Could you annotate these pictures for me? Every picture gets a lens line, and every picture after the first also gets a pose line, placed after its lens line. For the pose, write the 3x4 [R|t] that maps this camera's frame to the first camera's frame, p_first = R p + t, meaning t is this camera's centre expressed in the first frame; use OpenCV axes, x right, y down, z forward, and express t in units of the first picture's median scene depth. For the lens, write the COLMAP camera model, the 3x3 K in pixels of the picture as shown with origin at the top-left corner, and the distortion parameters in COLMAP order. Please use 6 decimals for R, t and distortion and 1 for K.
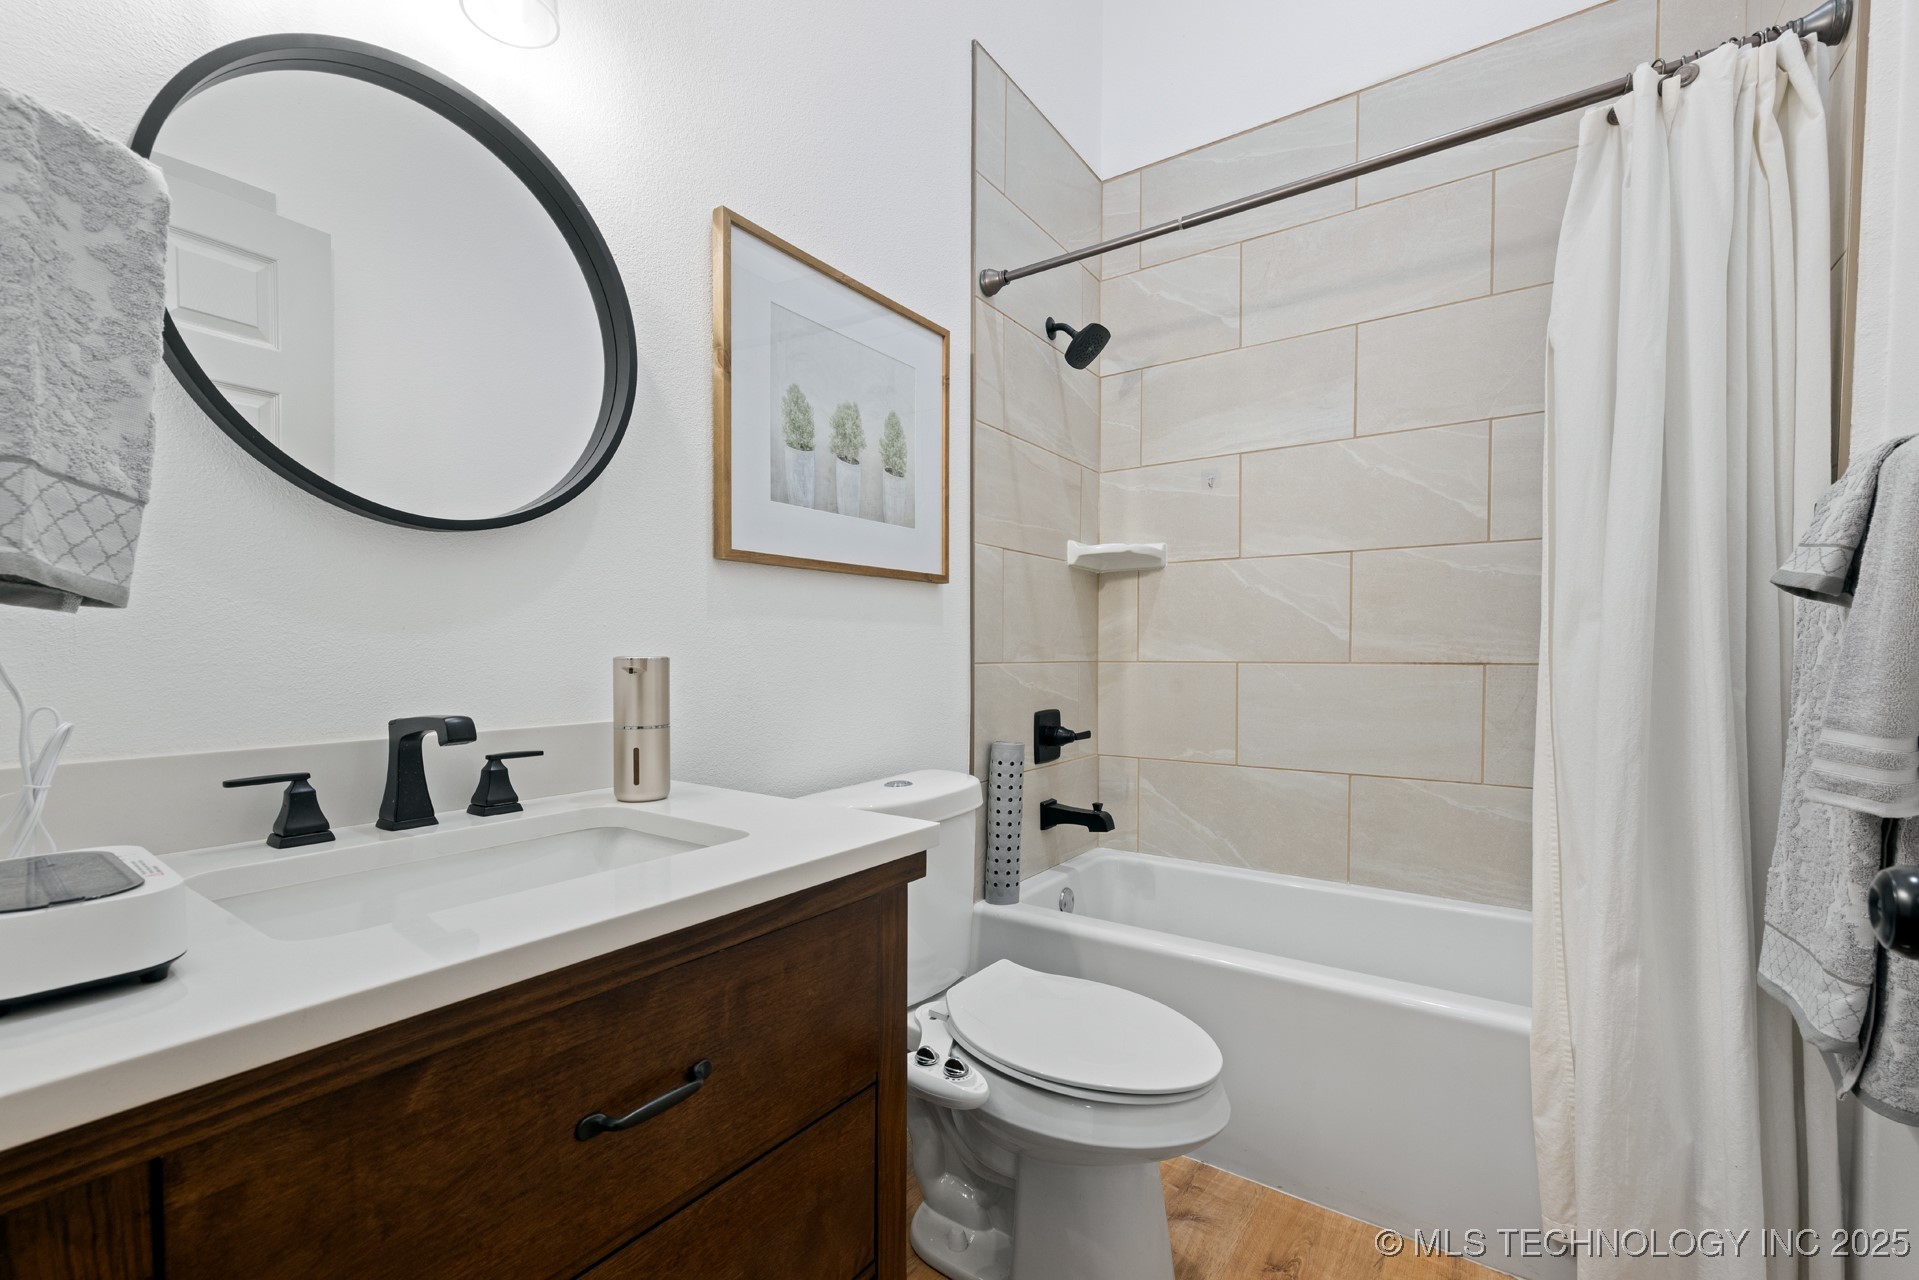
lens RADIAL K [[806.8, 0, 962.0], [0, 806.8, 646.4], [0, 0, 1]] dist [0.001009, -0.000090]
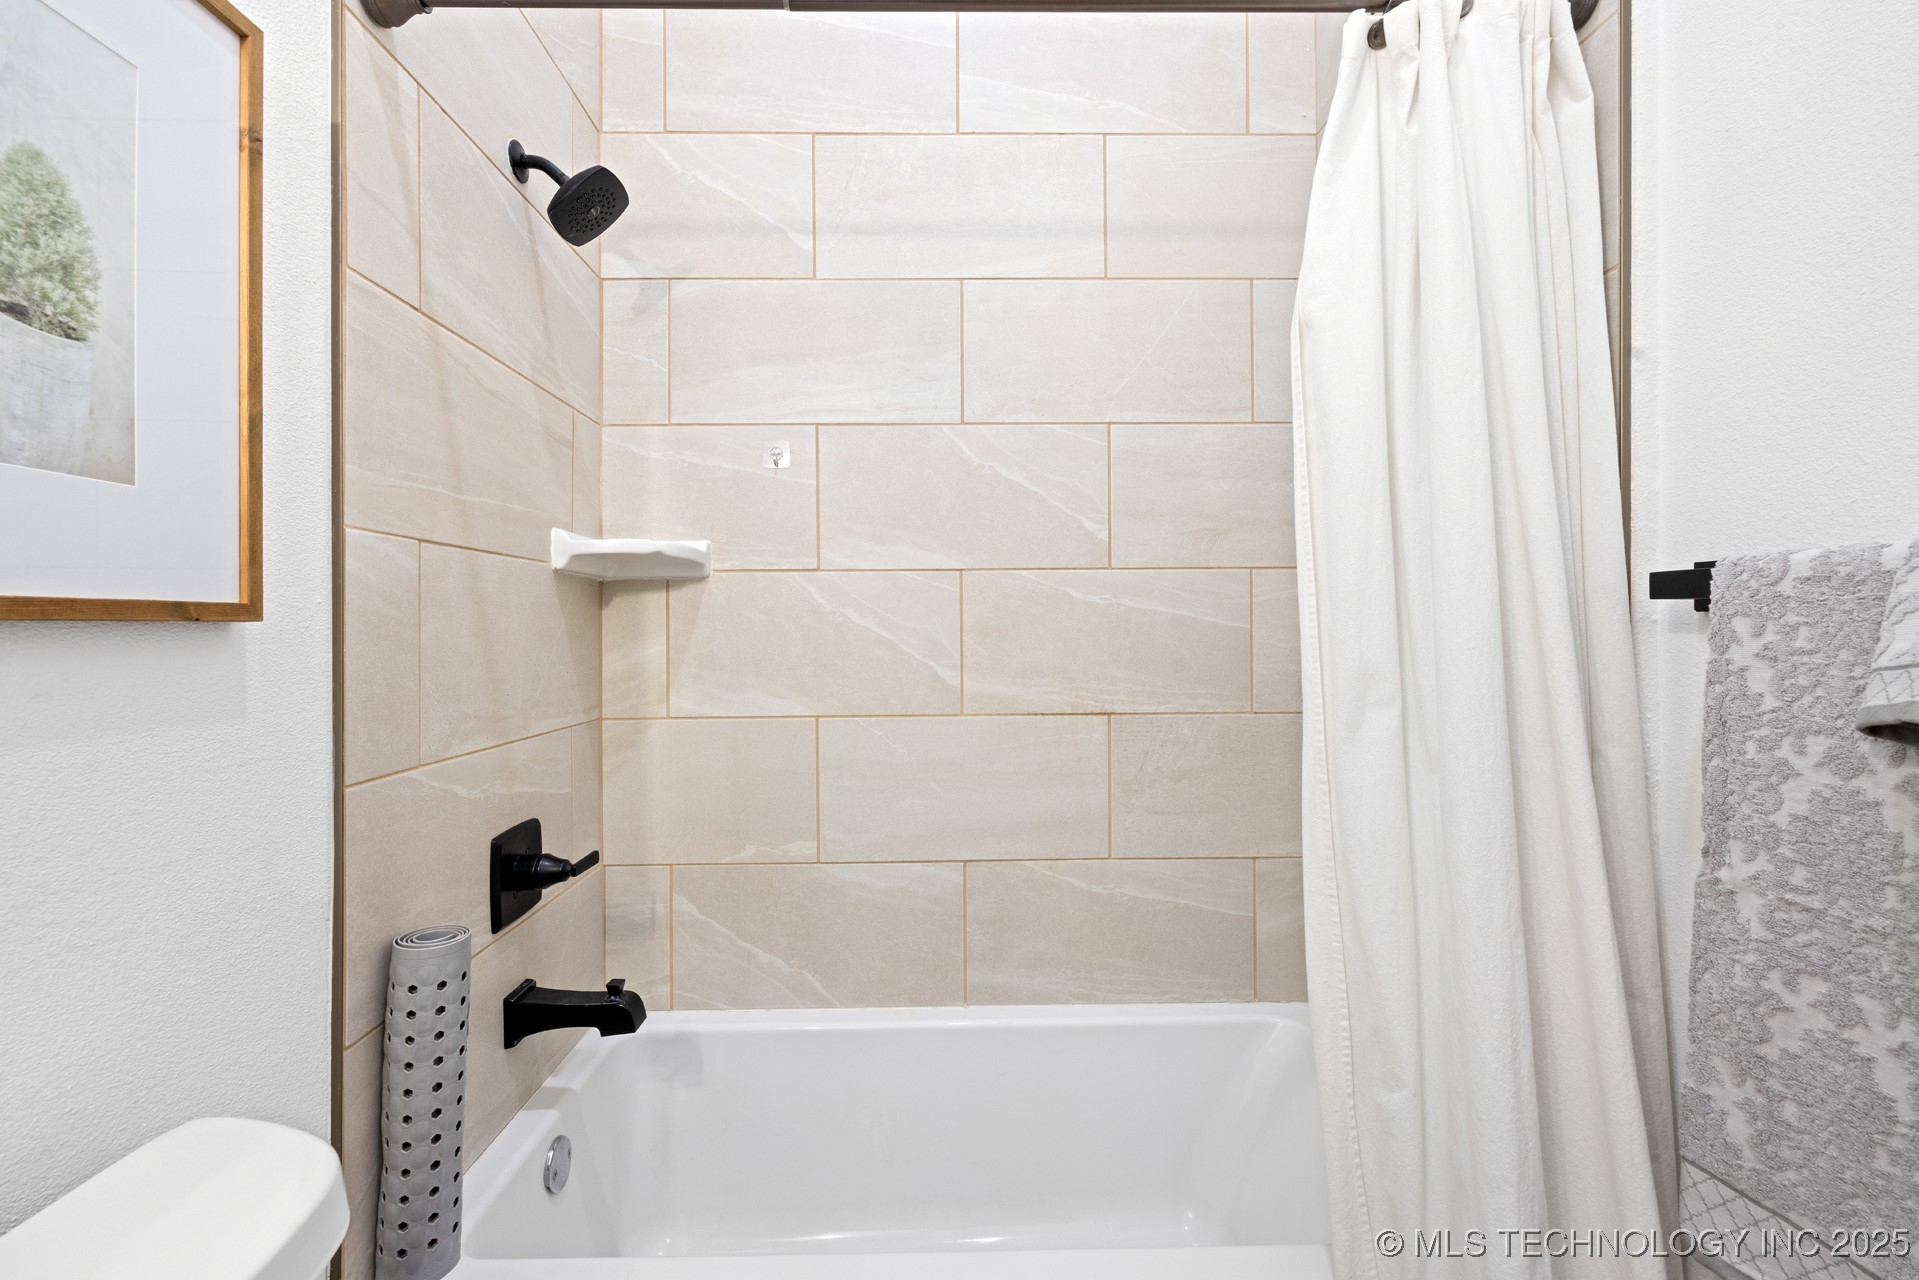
lens RADIAL K [[806.8, 0, 958.6], [0, 806.8, 629.2], [0, 0, 1]] dist [0.001009, -0.000090]
pose [[0.809542, -0.004886, 0.587041, 0.025877], [0.004678, 0.999987, 0.001873, -0.061376], [-0.587043, 0.001230, 0.809555, 0.369373]]
